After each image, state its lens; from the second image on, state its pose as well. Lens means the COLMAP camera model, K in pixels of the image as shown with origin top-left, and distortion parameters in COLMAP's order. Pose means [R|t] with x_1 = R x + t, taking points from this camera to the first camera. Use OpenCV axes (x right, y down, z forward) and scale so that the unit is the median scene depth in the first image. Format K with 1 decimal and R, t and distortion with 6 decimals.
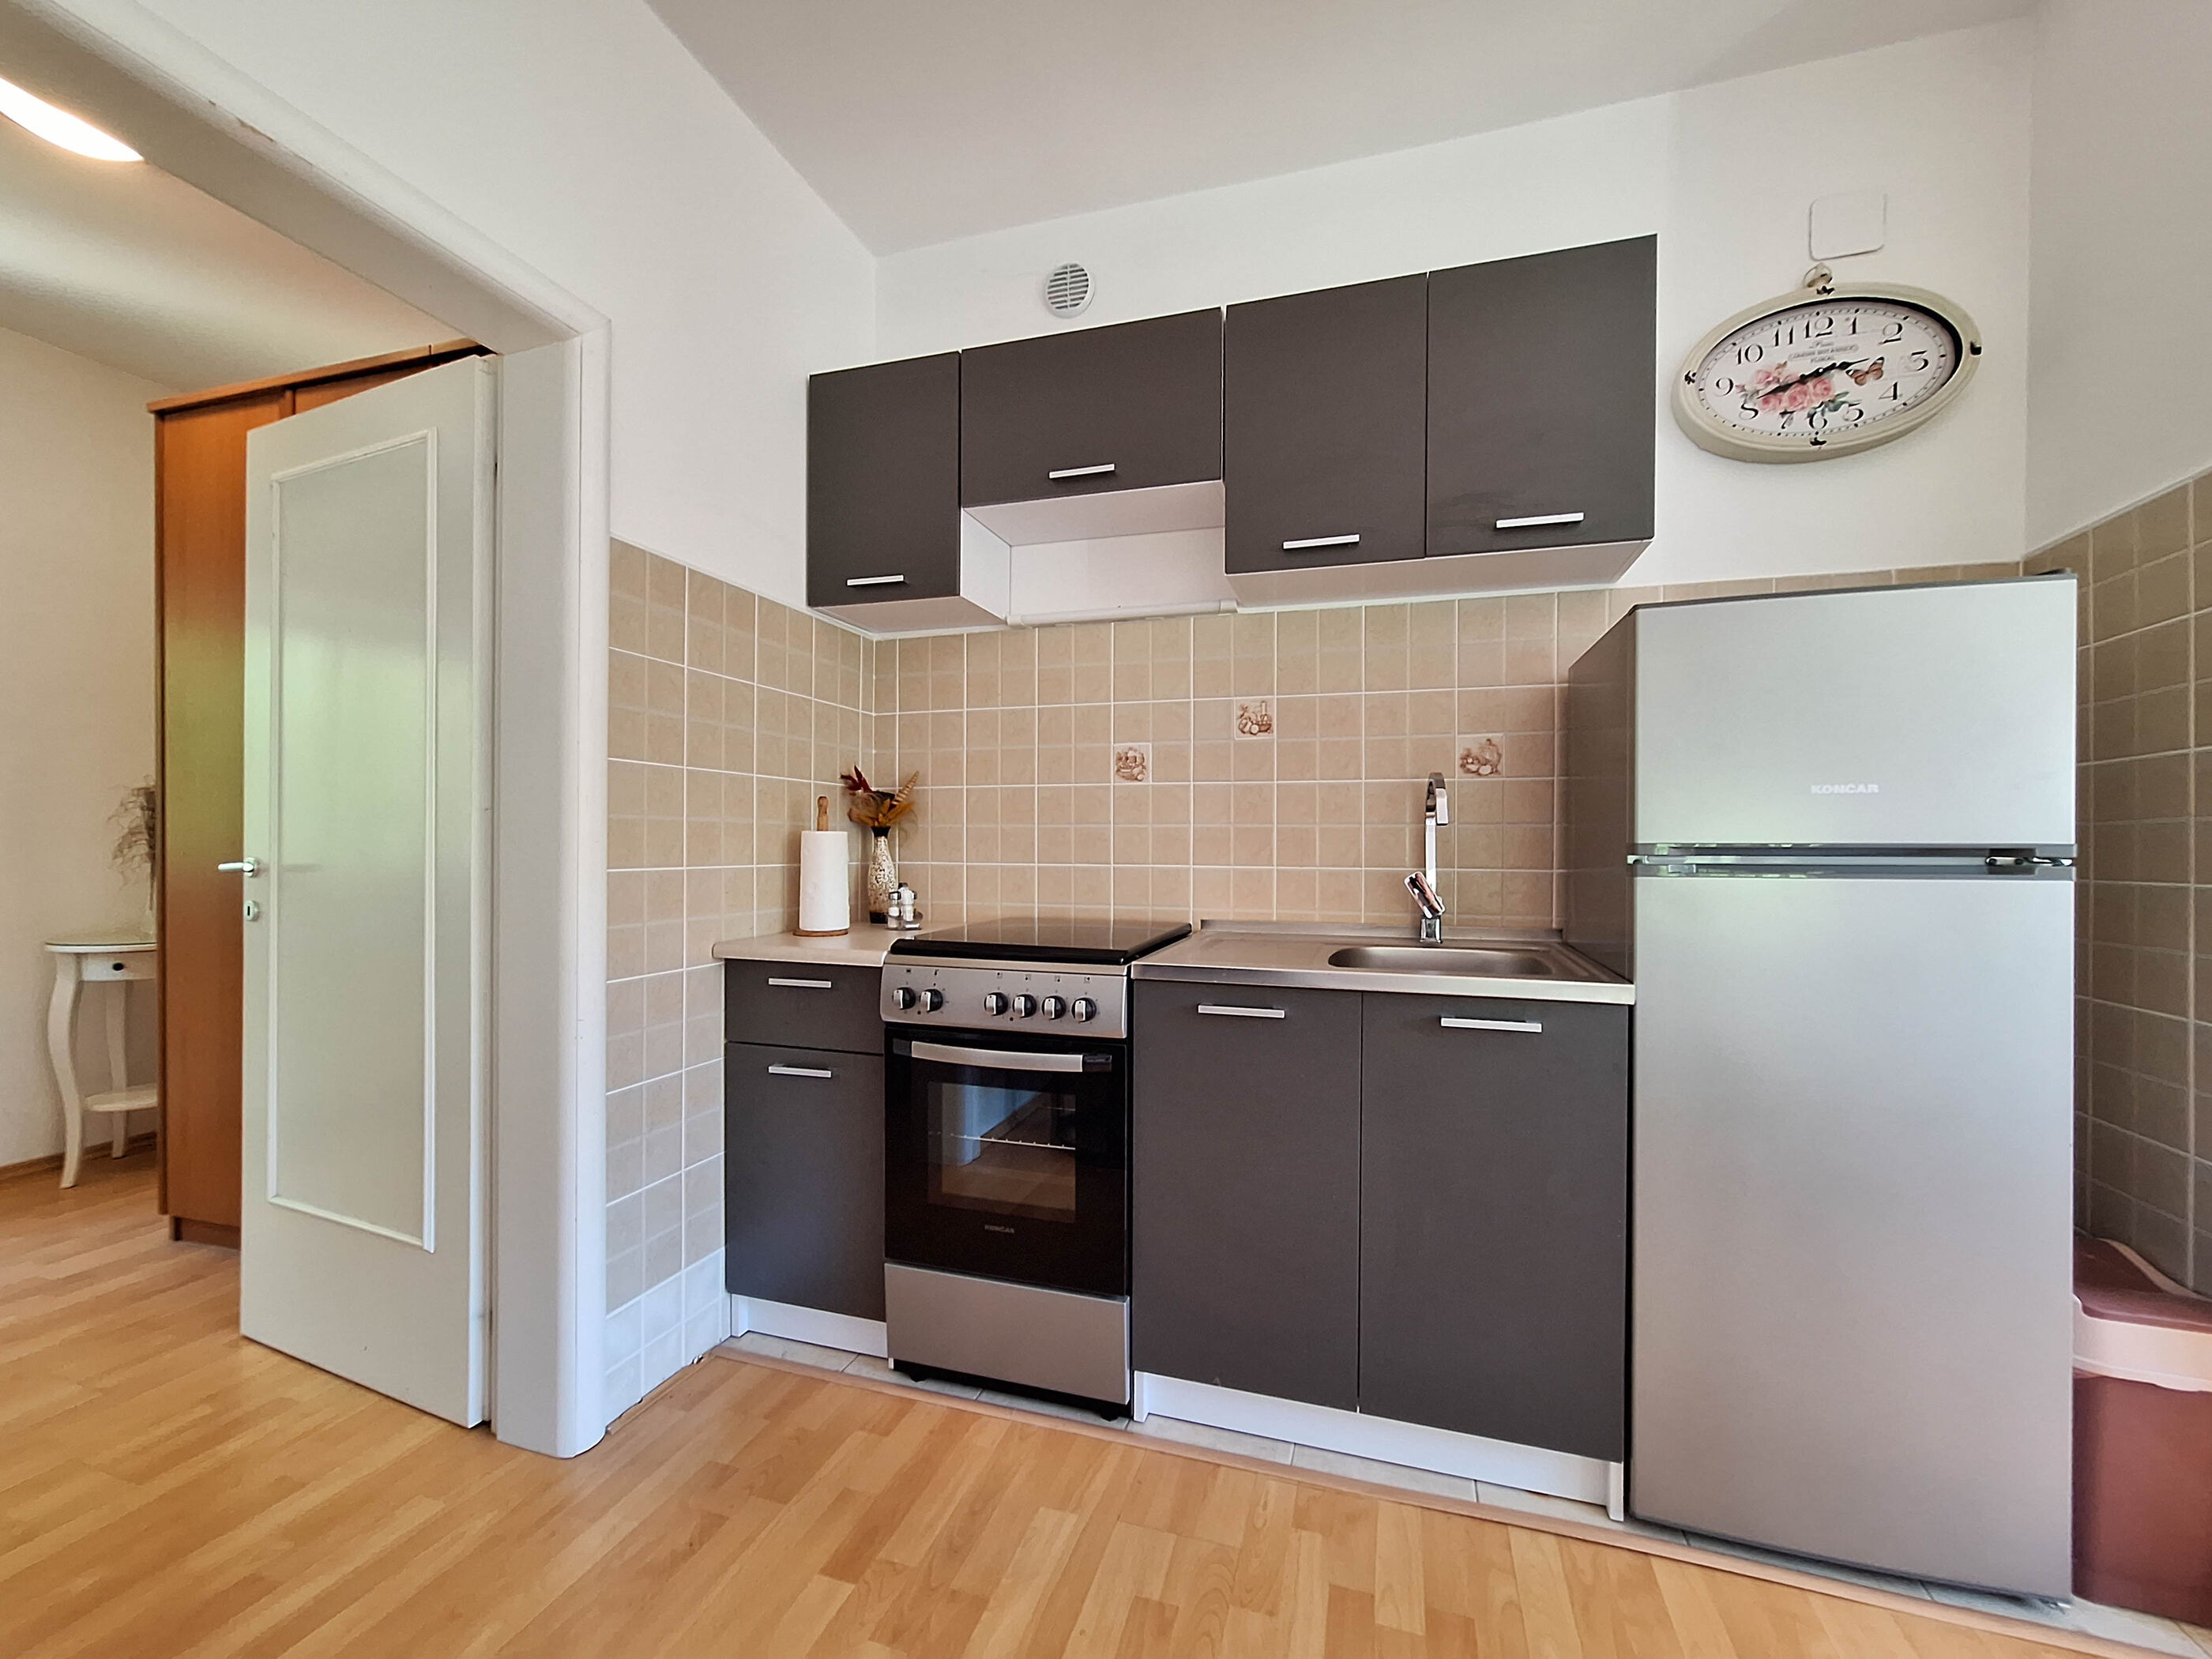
lens RADIAL K [[887.4, 0, 1128.3], [0, 887.4, 847.4], [0, 0, 1]] dist [-0.011370, 0.006310]
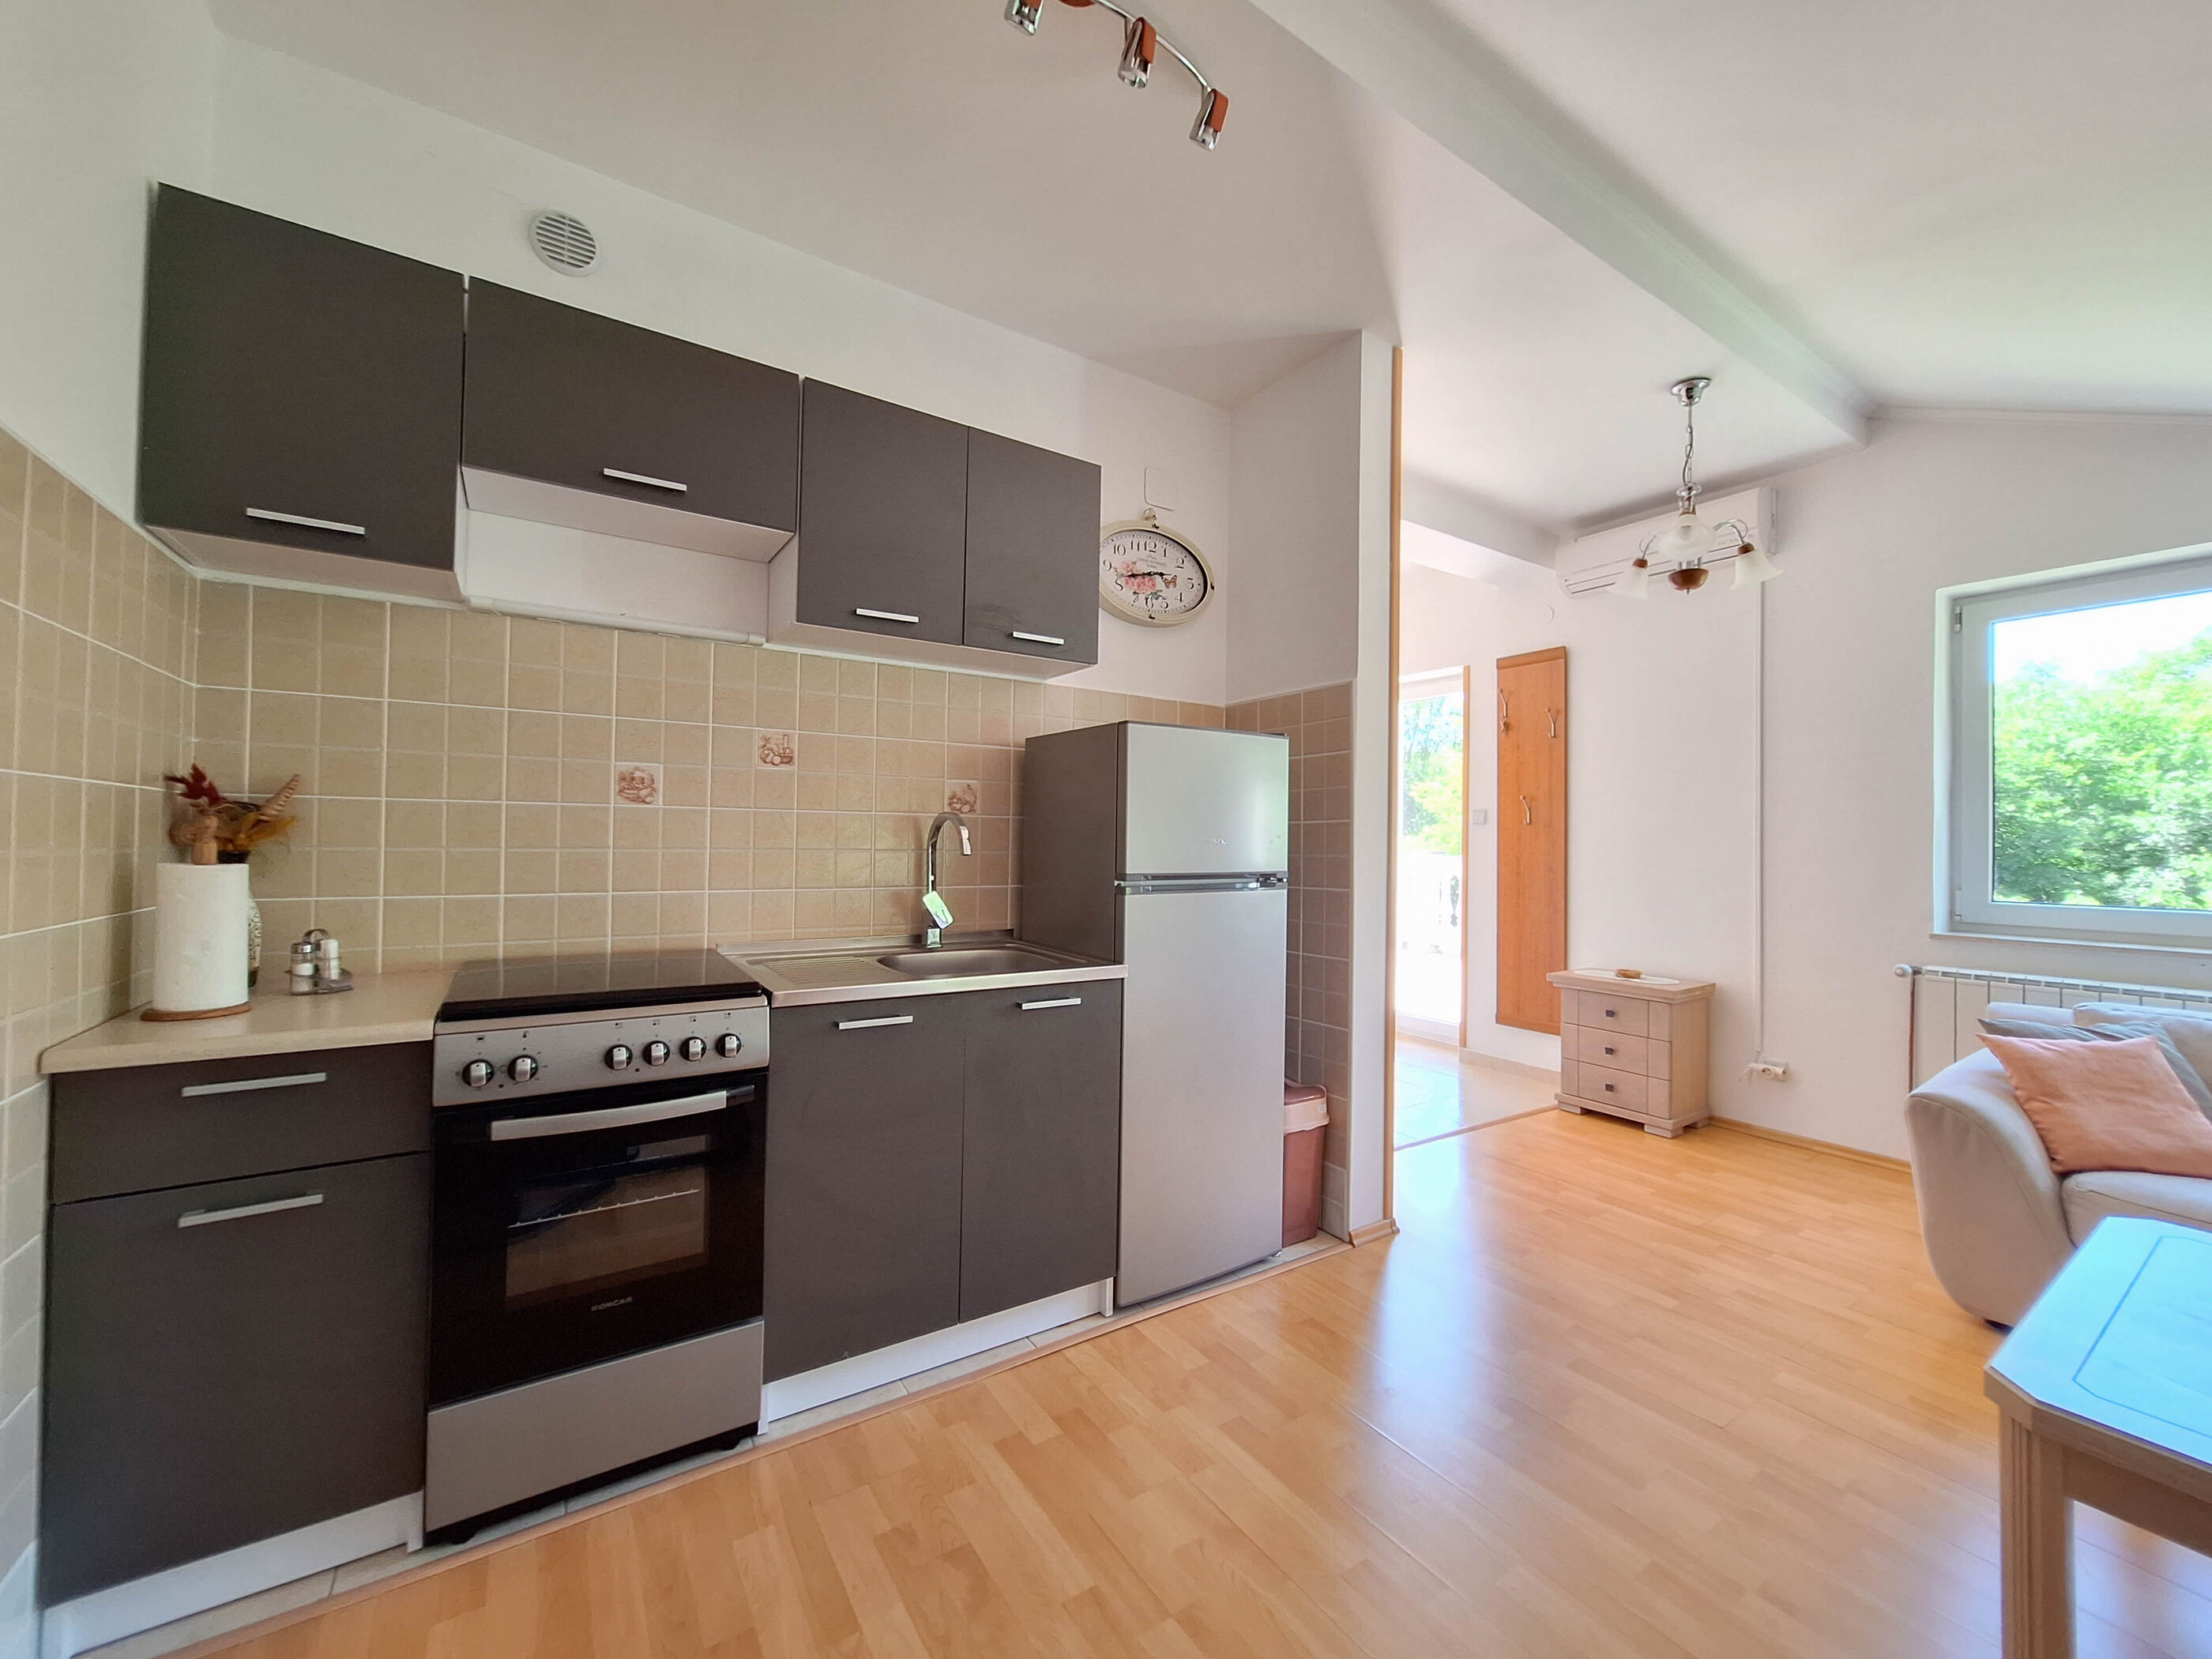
lens RADIAL K [[882.2, 0, 1130.0], [0, 882.2, 829.4], [0, 0, 1]] dist [-0.001073, 0.001056]
pose [[0.630592, 0.012621, 0.776012, -0.499061], [-0.007348, 0.999920, -0.010291, -0.051908], [-0.776080, 0.000787, 0.630634, 0.007292]]
